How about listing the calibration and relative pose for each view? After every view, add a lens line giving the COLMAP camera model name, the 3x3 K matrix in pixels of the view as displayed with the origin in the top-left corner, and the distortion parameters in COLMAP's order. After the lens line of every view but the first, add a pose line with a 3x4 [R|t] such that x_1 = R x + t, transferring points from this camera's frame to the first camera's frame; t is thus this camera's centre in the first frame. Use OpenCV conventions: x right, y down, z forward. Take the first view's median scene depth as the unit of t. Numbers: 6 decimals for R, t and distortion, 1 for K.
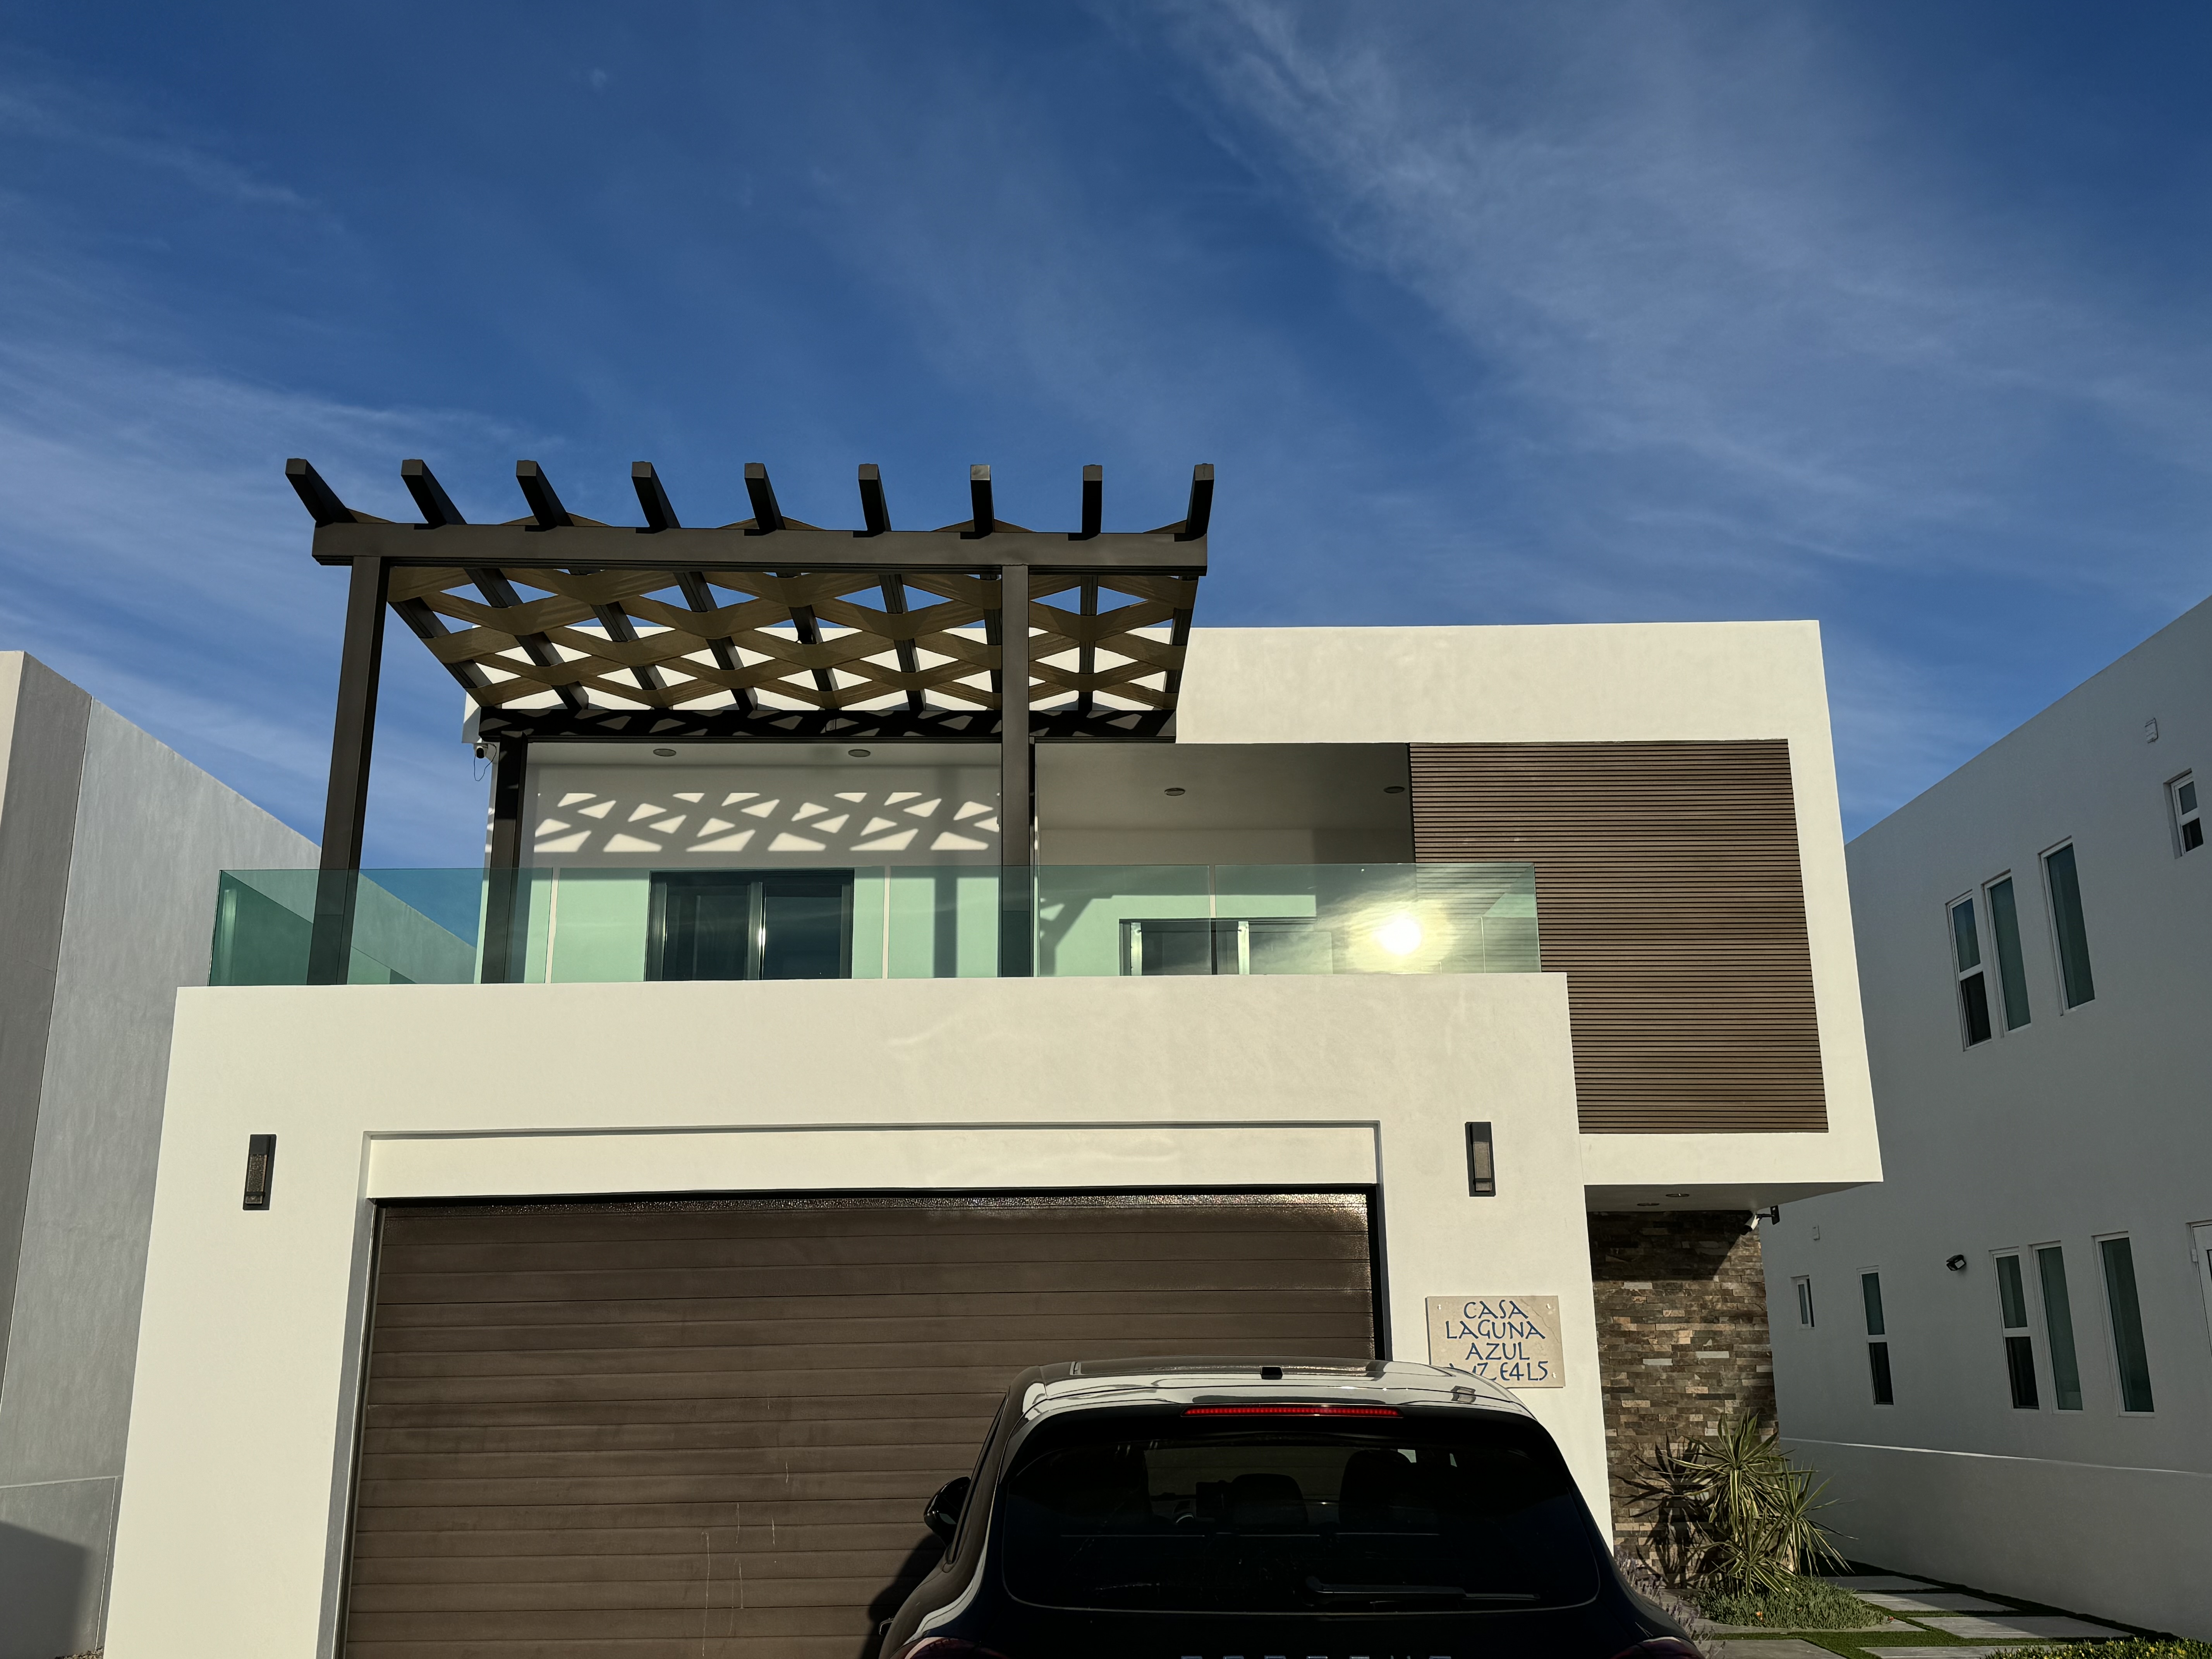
lens RADIAL K [[2027.9, 0, 1106.0], [0, 2027.9, 829.5], [0, 0, 1]] dist [0.229066, -0.412735]
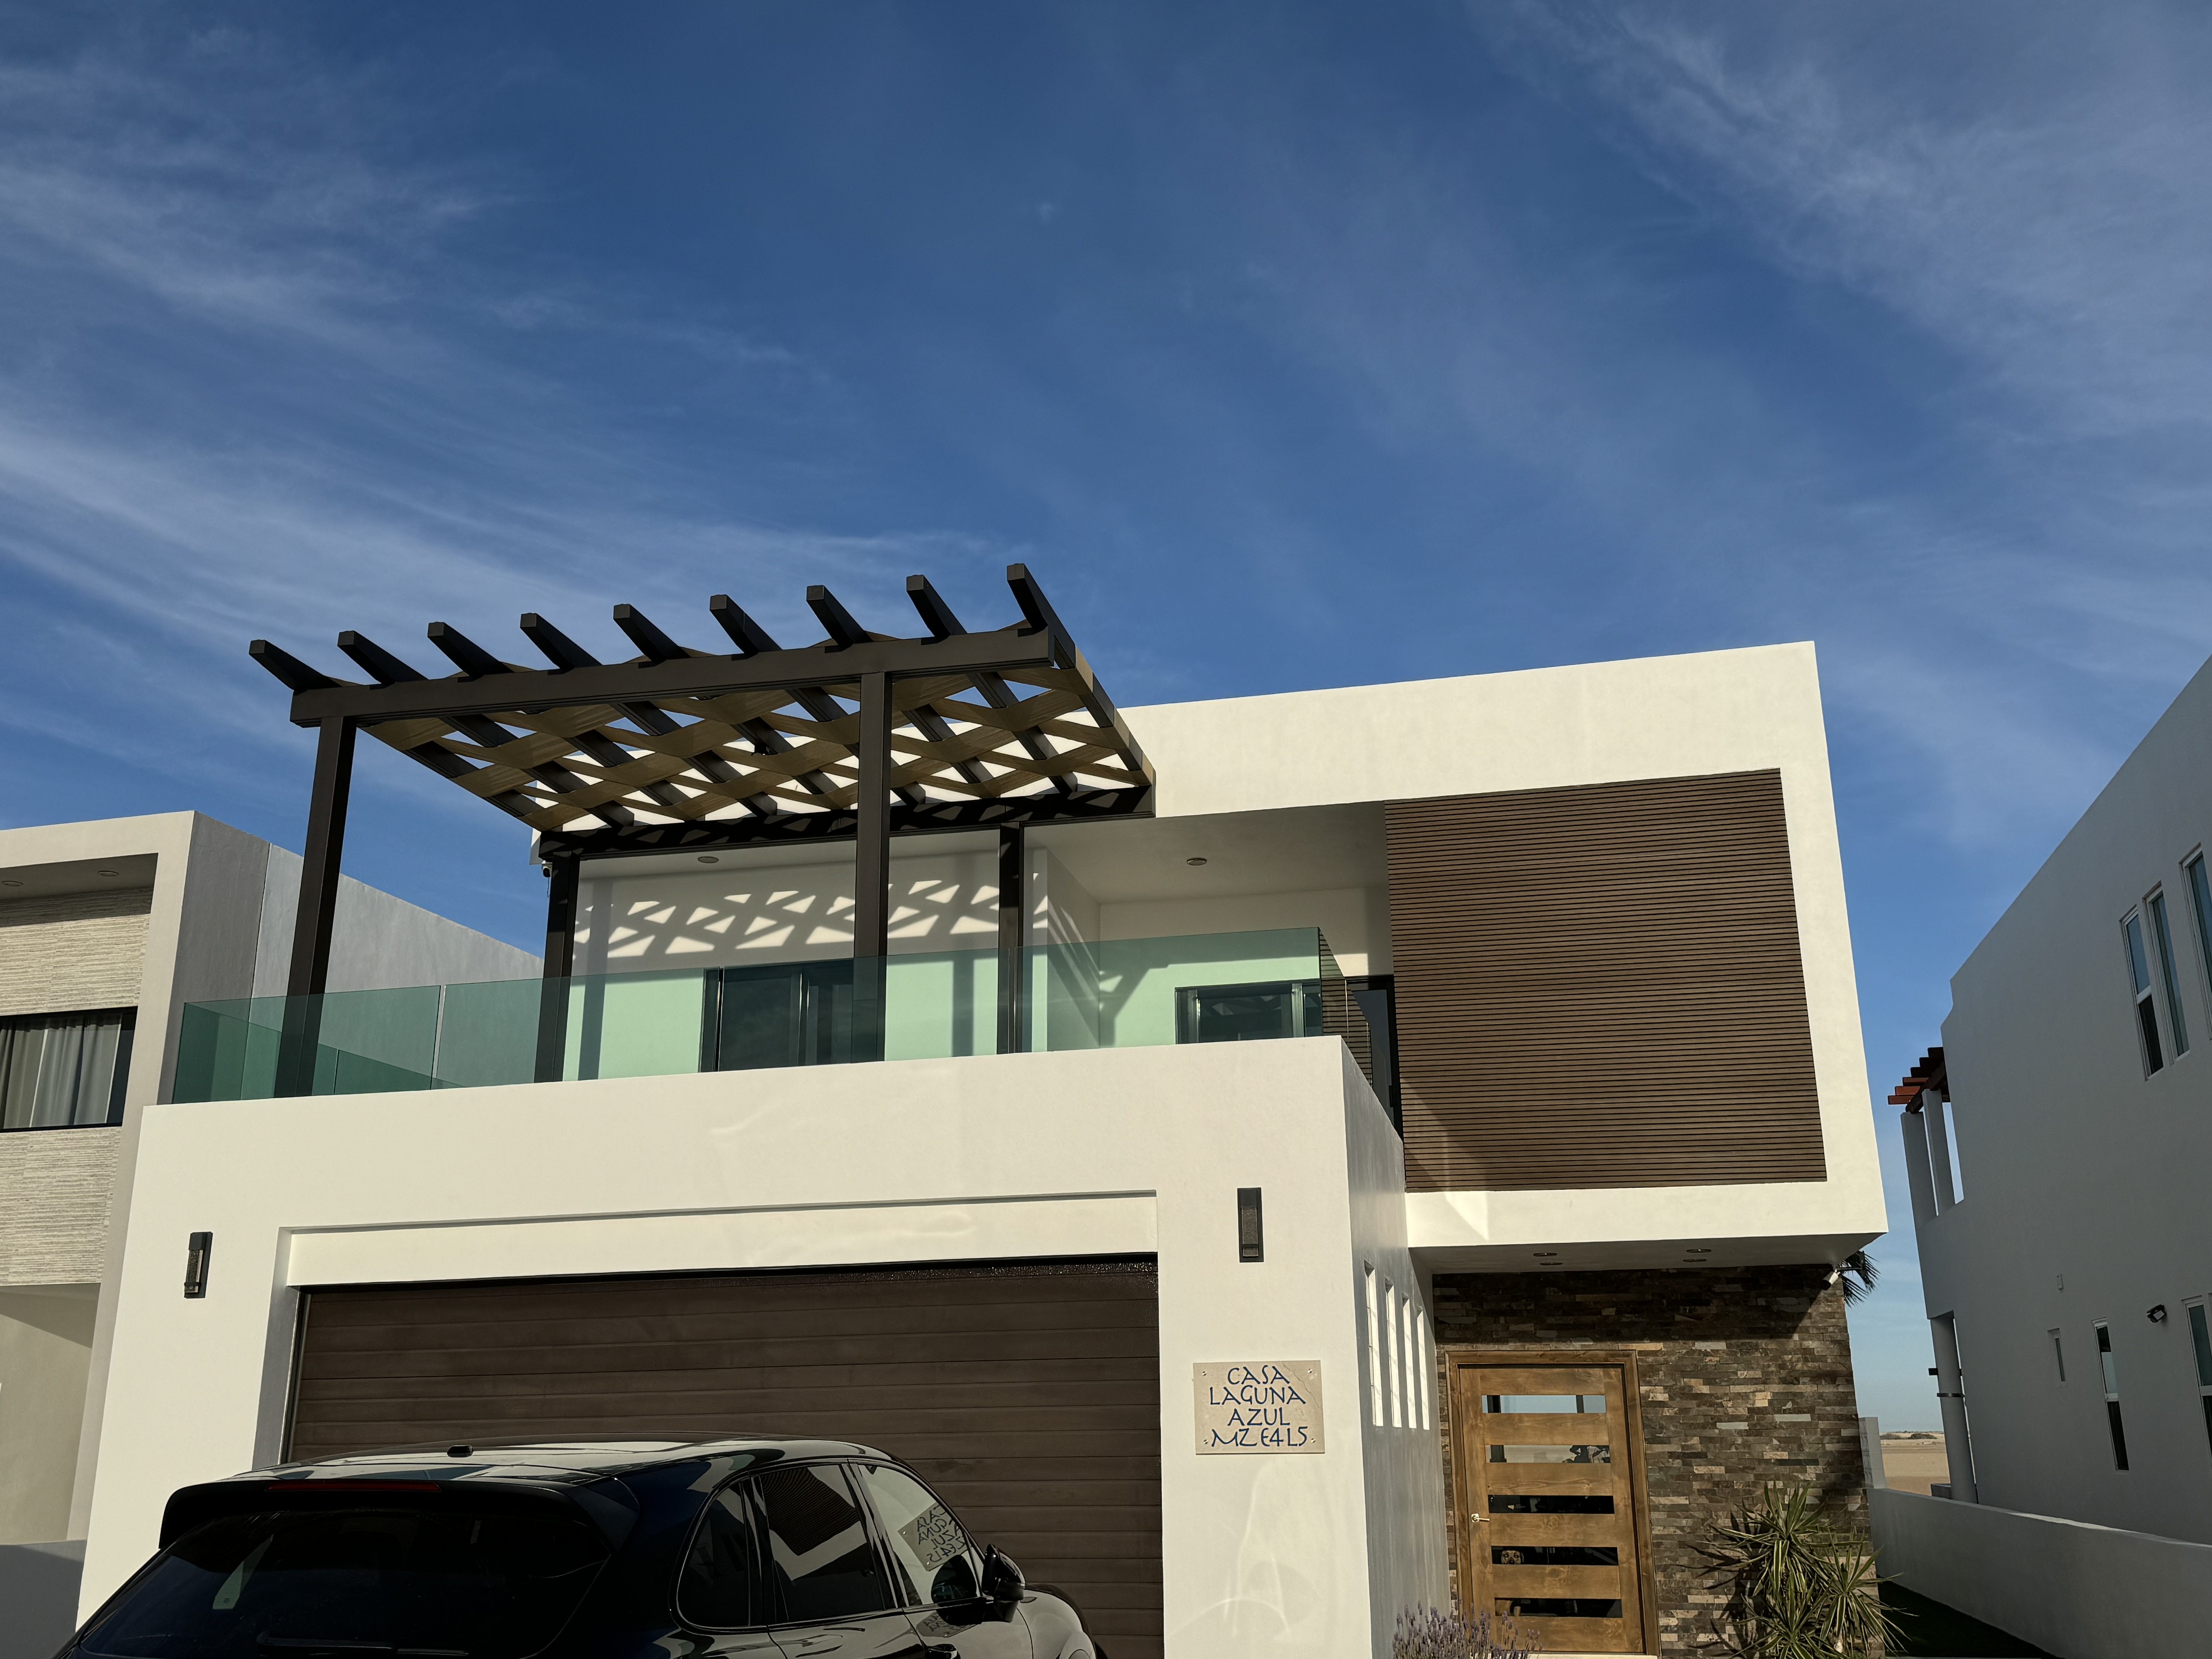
lens RADIAL K [[2000.1, 0, 1103.1], [0, 2000.1, 806.2], [0, 0, 1]] dist [0.173859, -0.288437]
pose [[0.969950, -0.072526, -0.232243, 0.235460], [0.062969, 0.996845, -0.048312, -0.000967], [0.235014, 0.032236, 0.971457, 0.007066]]
